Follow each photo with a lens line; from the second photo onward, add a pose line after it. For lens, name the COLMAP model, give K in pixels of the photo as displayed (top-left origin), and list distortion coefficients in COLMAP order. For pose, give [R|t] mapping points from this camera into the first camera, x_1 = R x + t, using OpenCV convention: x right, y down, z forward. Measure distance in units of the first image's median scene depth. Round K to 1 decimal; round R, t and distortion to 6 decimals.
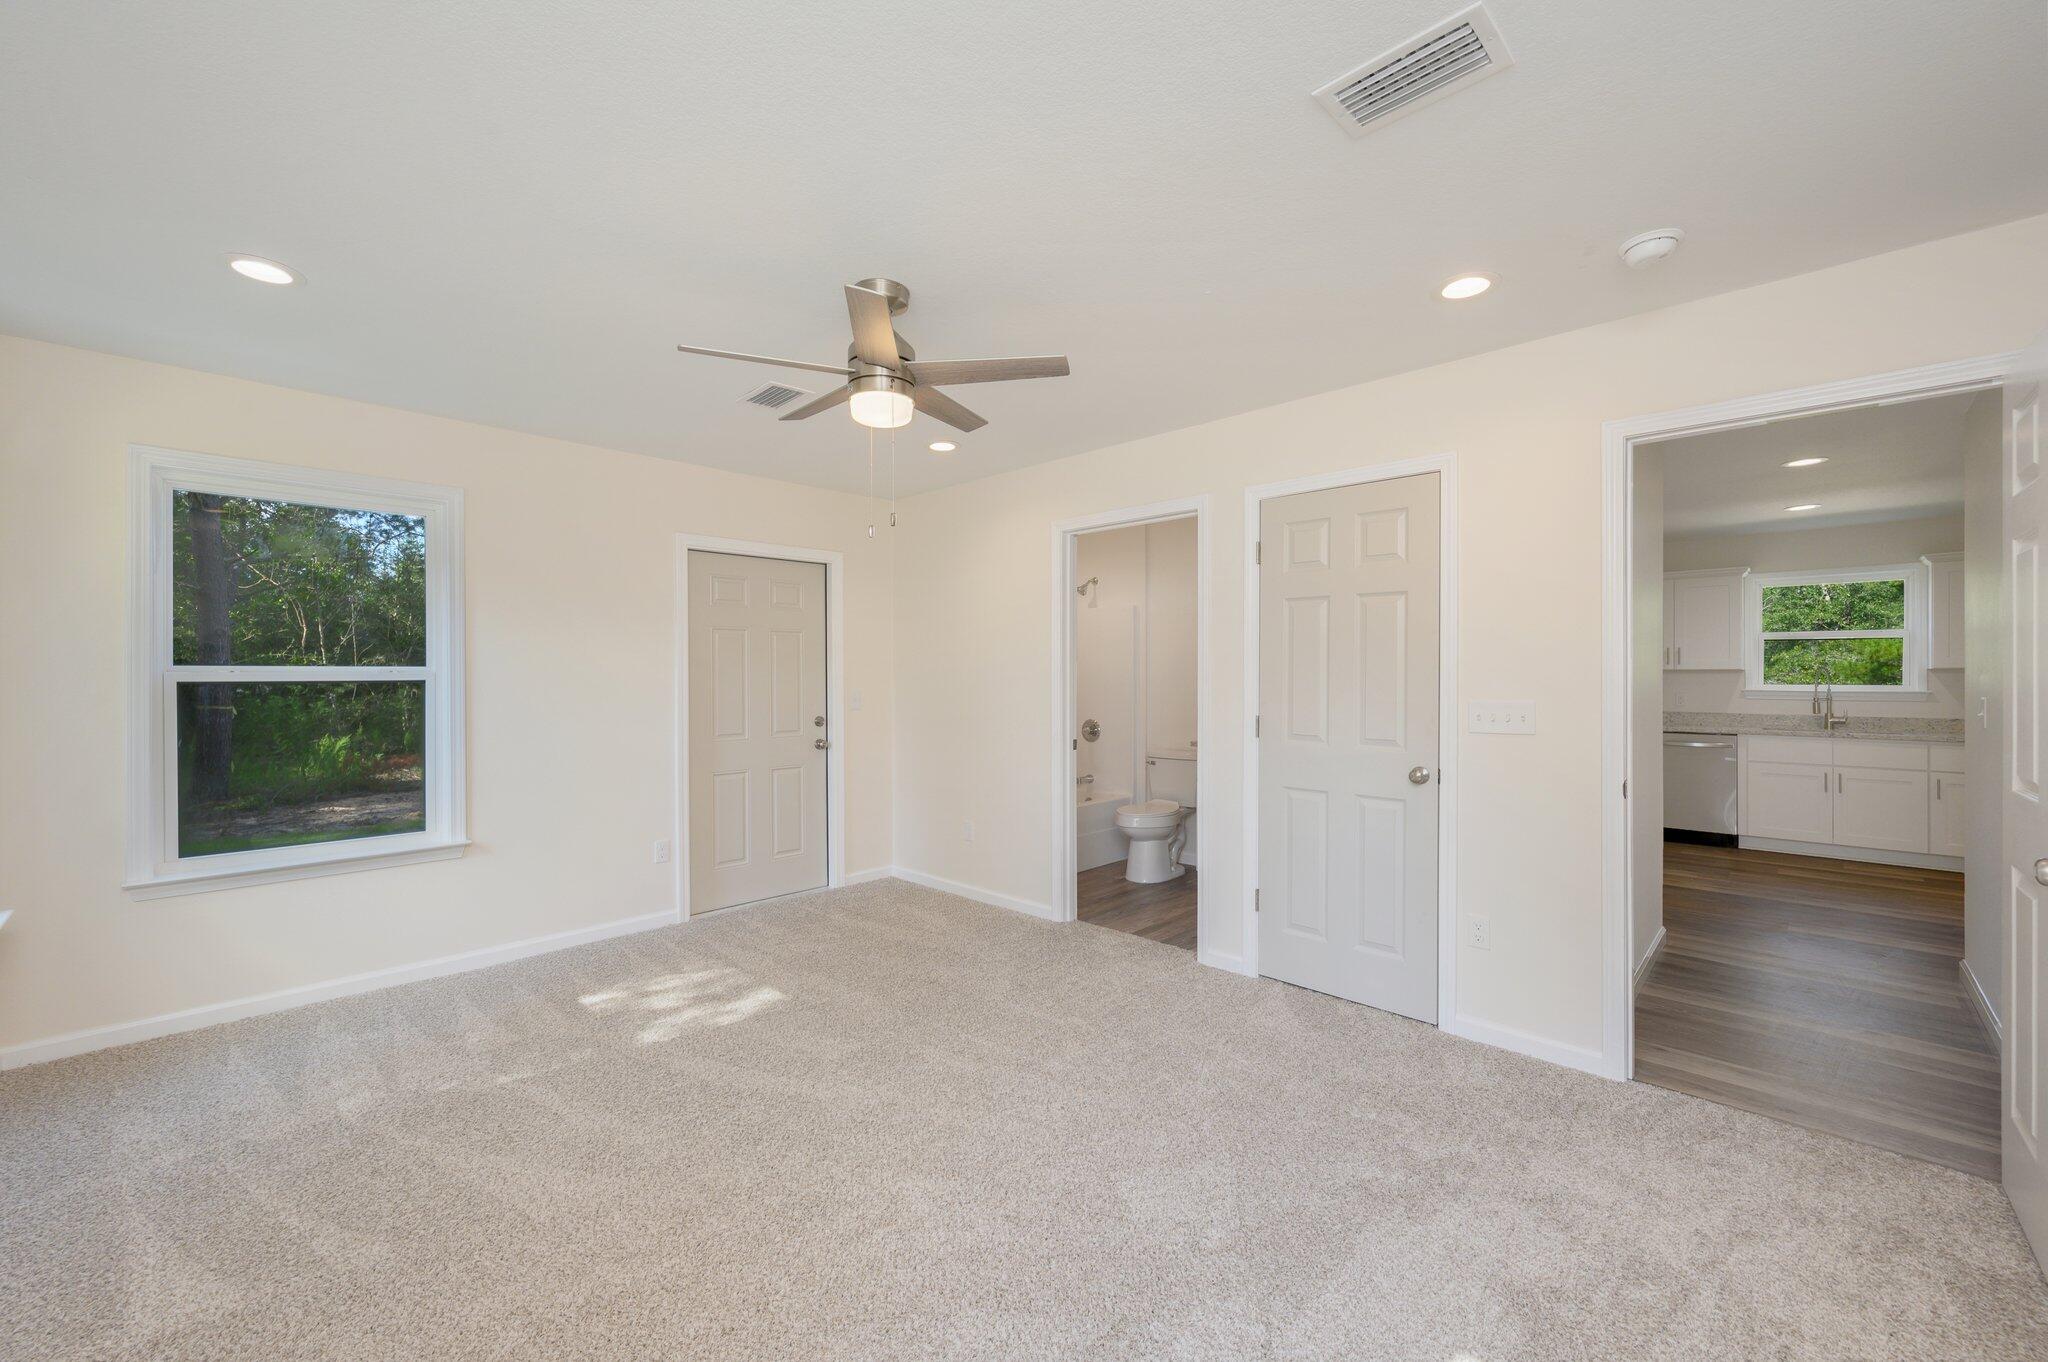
lens RADIAL K [[814.1, 0, 1024.0], [0, 814.1, 681.0], [0, 0, 1]] dist [0.000897, 0.000005]
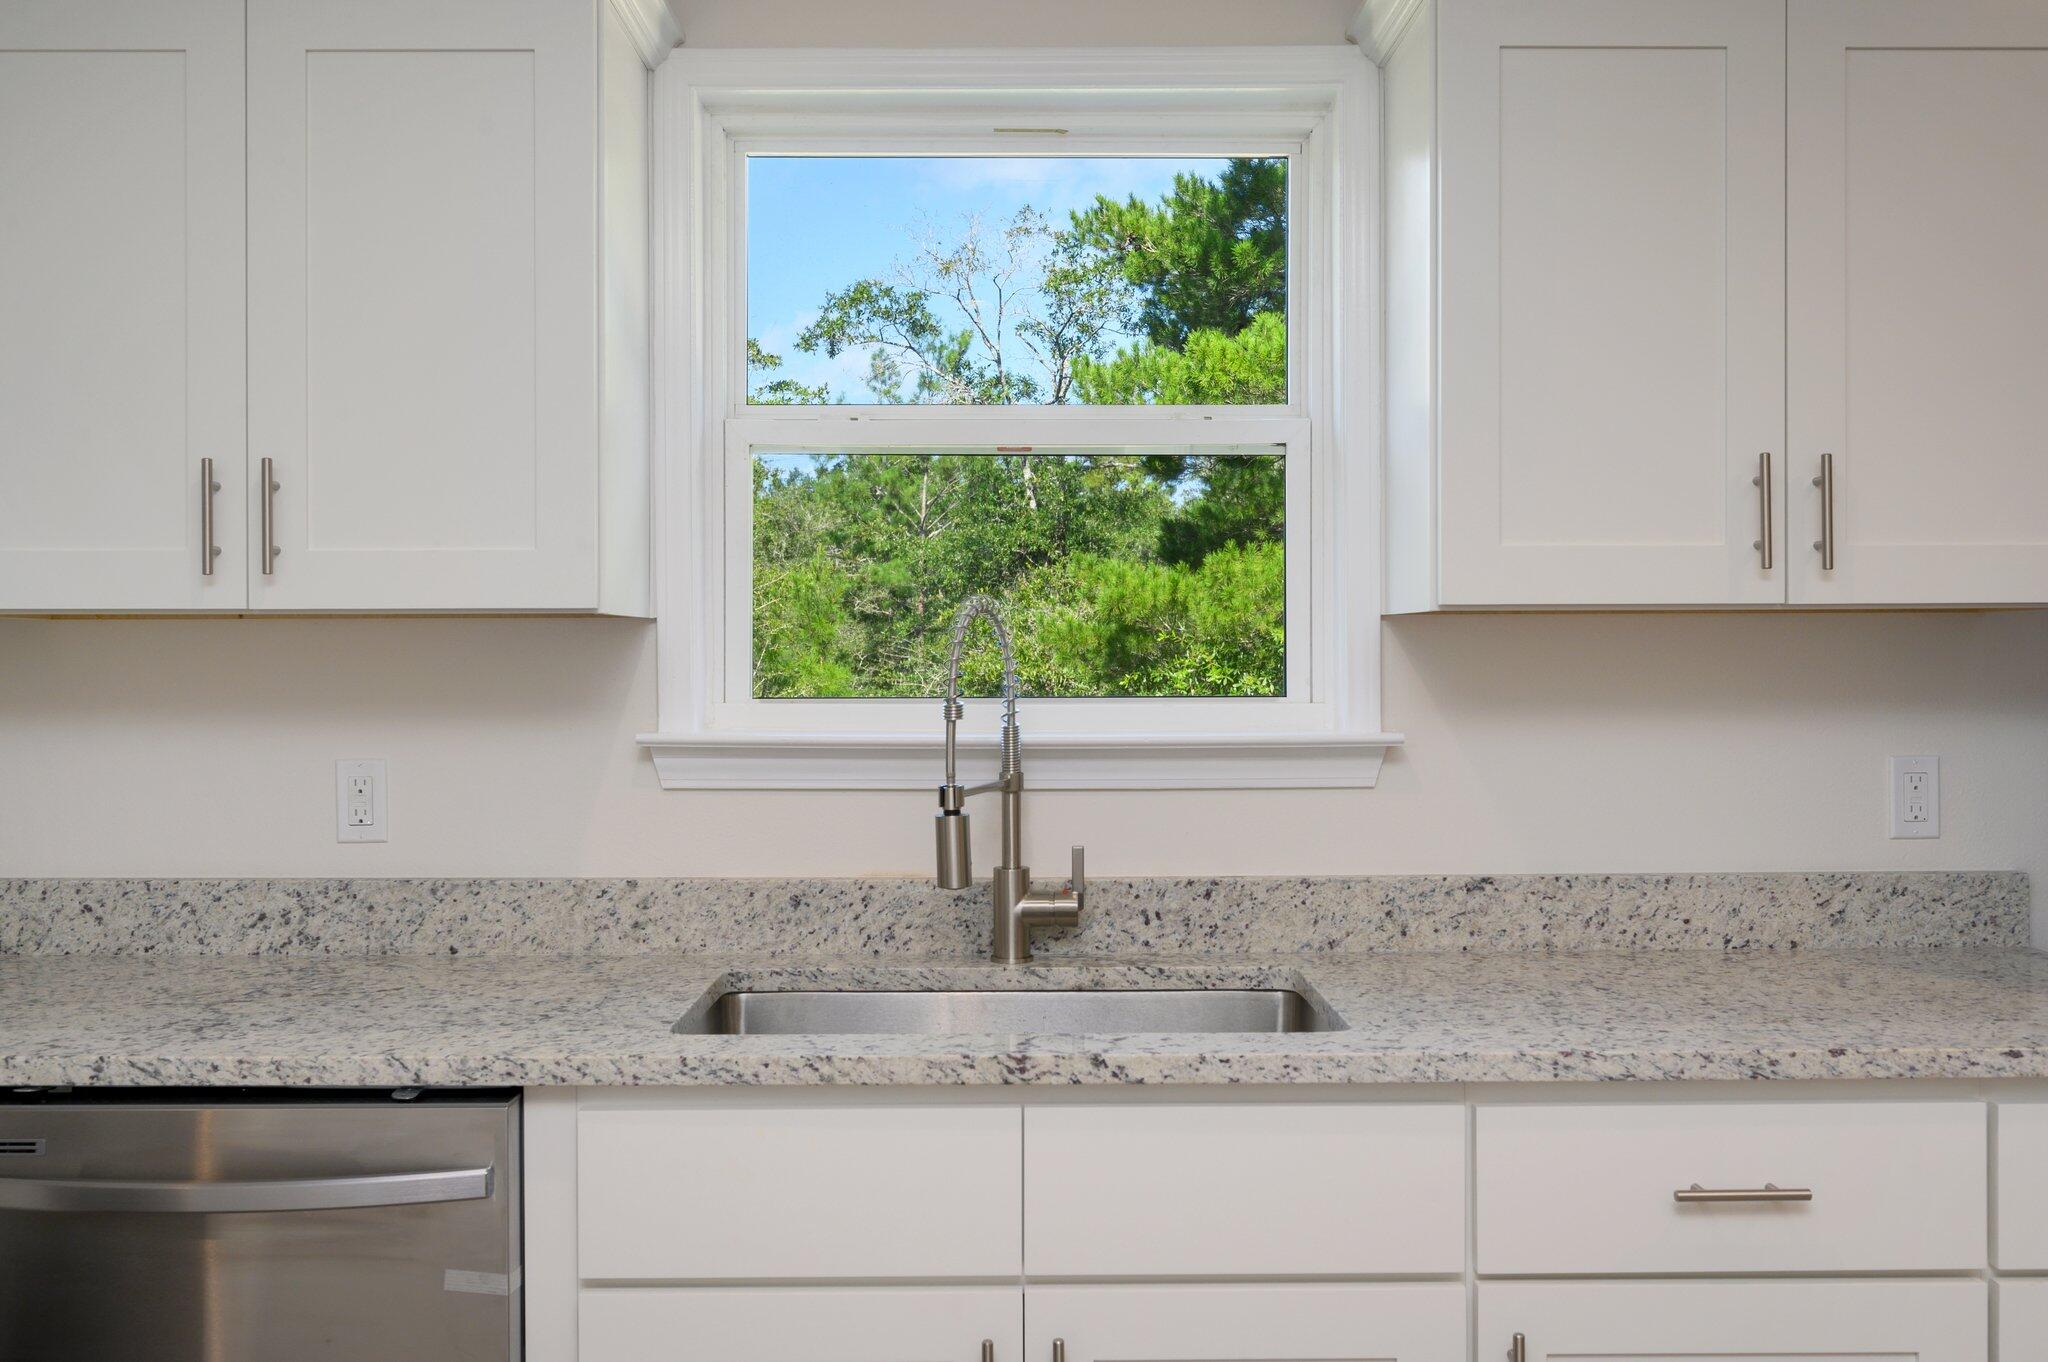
lens RADIAL K [[1748.4, 0, 1024.0], [0, 1748.4, 681.0], [0, 0, 1]] dist [-0.008650, -0.003176]
pose [[0.717633, -0.010346, 0.696344, 0.727803], [0.007320, 0.999946, 0.007313, -0.002329], [-0.696383, -0.000151, 0.717670, 0.727350]]
